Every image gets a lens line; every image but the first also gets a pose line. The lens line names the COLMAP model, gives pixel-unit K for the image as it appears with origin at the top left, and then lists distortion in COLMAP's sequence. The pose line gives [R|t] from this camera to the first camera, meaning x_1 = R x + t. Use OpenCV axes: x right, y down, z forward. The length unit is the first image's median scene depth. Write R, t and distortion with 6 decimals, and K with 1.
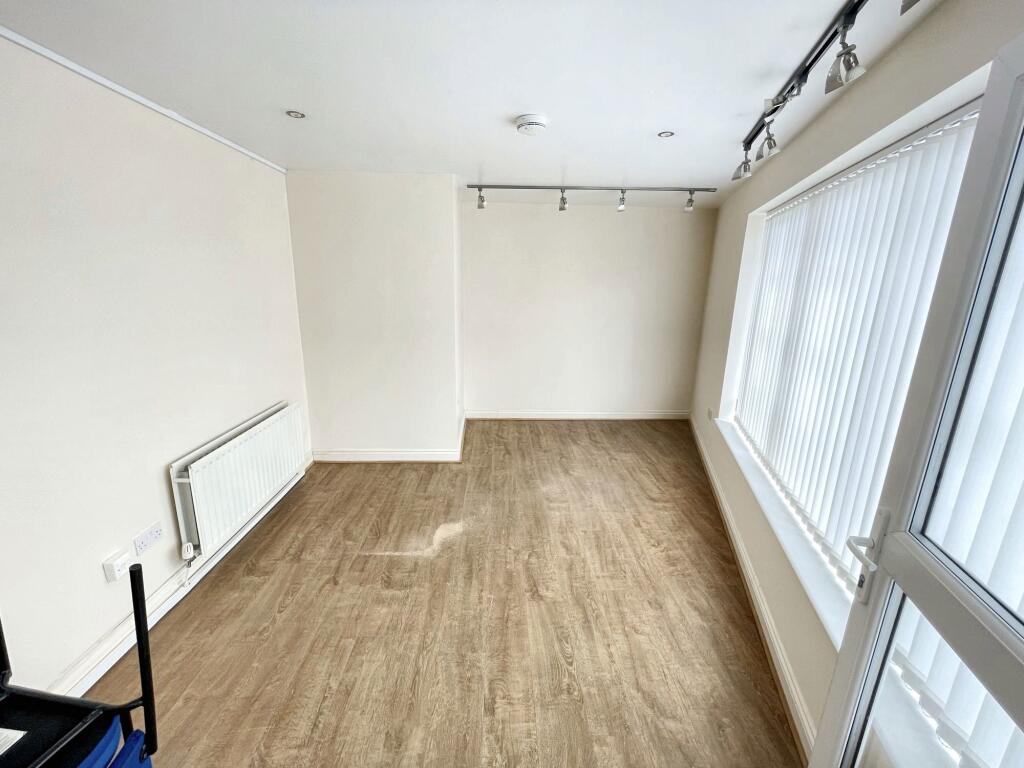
lens RADIAL K [[417.3, 0, 512.0], [0, 417.3, 384.0], [0, 0, 1]] dist [-0.000231, -0.000003]
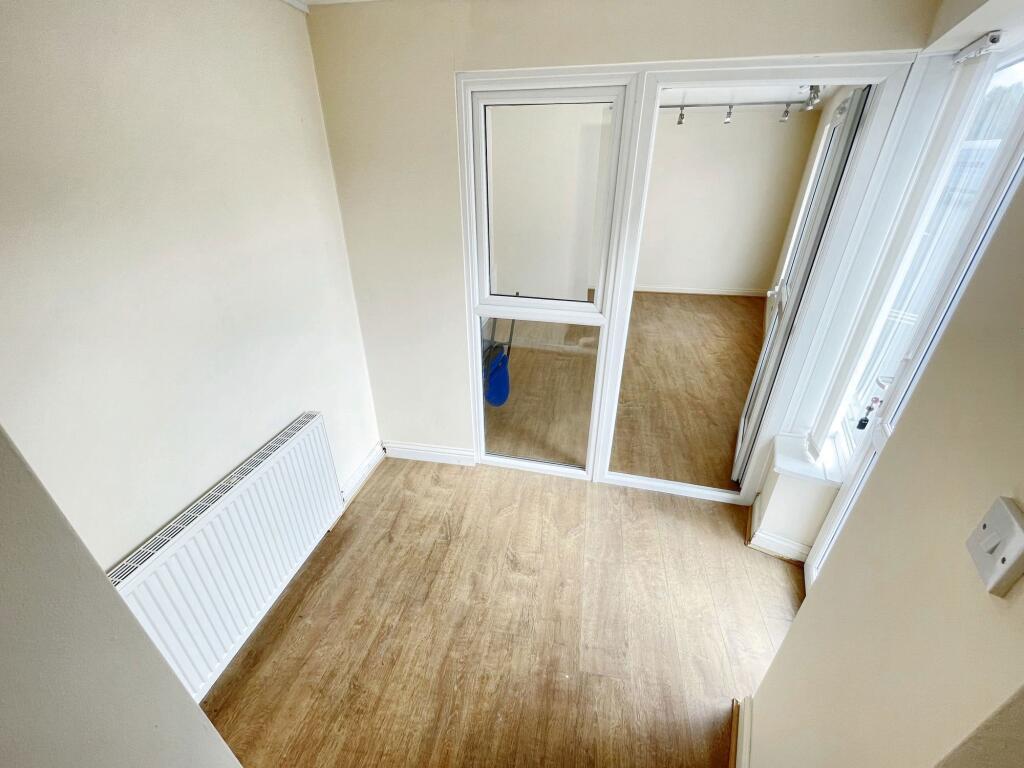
lens RADIAL K [[417.3, 0, 512.0], [0, 417.3, 384.0], [0, 0, 1]] dist [-0.000231, -0.000003]
pose [[0.976316, 0.081597, -0.200371, -0.081841], [-0.033653, 0.972153, 0.231916, 0.121282], [0.213715, -0.219681, 0.951875, -0.679221]]
